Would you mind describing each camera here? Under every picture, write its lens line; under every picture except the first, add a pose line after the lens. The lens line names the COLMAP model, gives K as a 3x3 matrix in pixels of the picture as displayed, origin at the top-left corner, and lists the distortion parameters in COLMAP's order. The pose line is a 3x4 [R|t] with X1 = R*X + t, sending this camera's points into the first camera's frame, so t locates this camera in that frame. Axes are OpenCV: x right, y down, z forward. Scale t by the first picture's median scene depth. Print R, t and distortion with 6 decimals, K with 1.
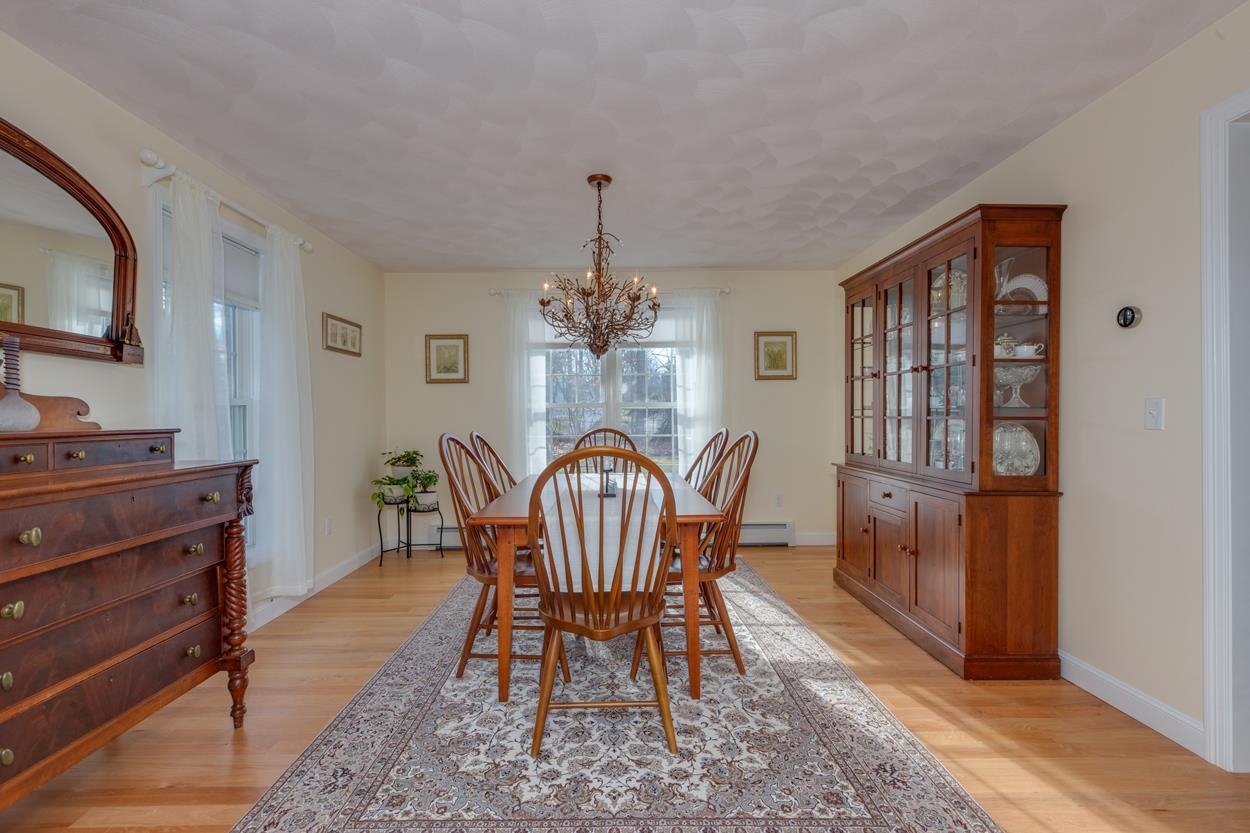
lens RADIAL K [[559.1, 0, 619.3], [0, 559.1, 415.4], [0, 0, 1]] dist [-0.002934, -0.000080]
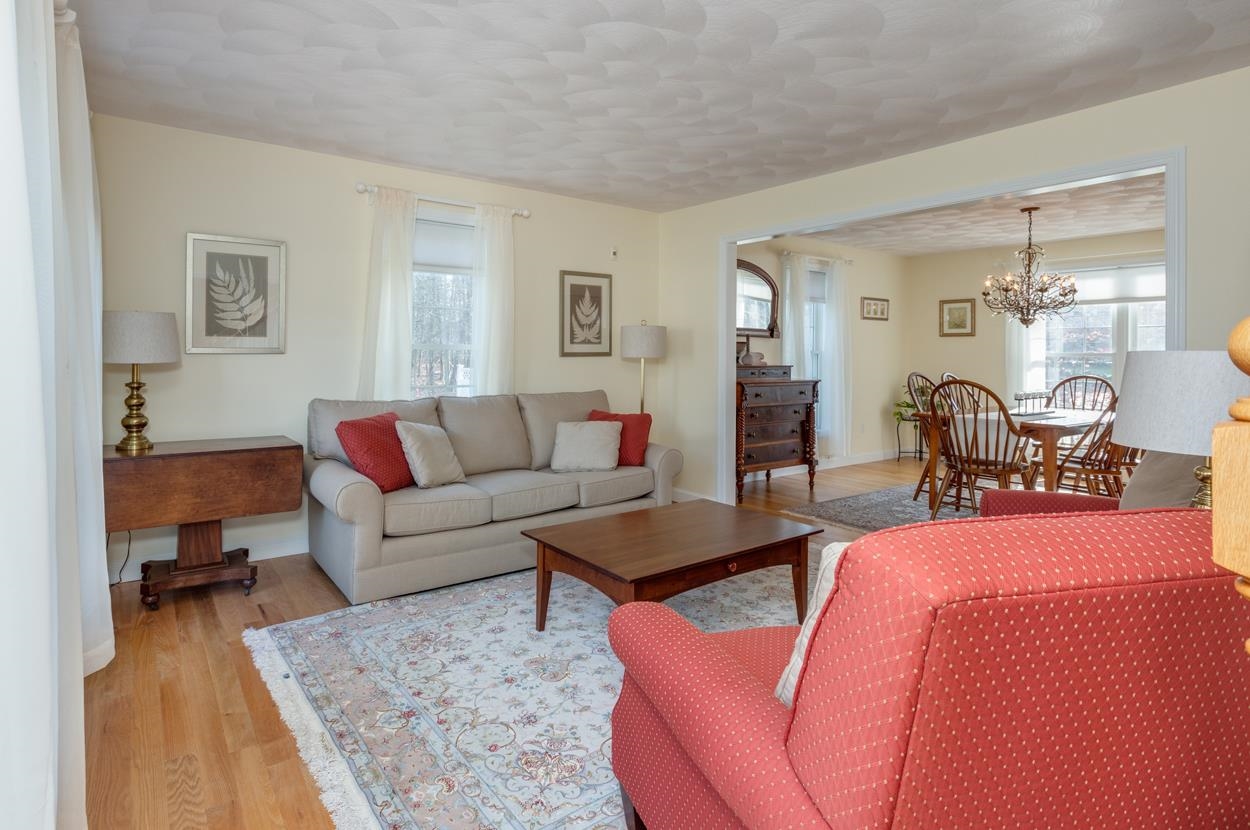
lens RADIAL K [[619.8, 0, 576.0], [0, 619.8, 357.0], [0, 0, 1]] dist [0.000896, 0.000203]
pose [[0.562611, 0.014773, -0.826590, 0.902434], [-0.013014, 0.999875, 0.009012, -0.023772], [0.826620, 0.005687, 0.562732, -1.284174]]
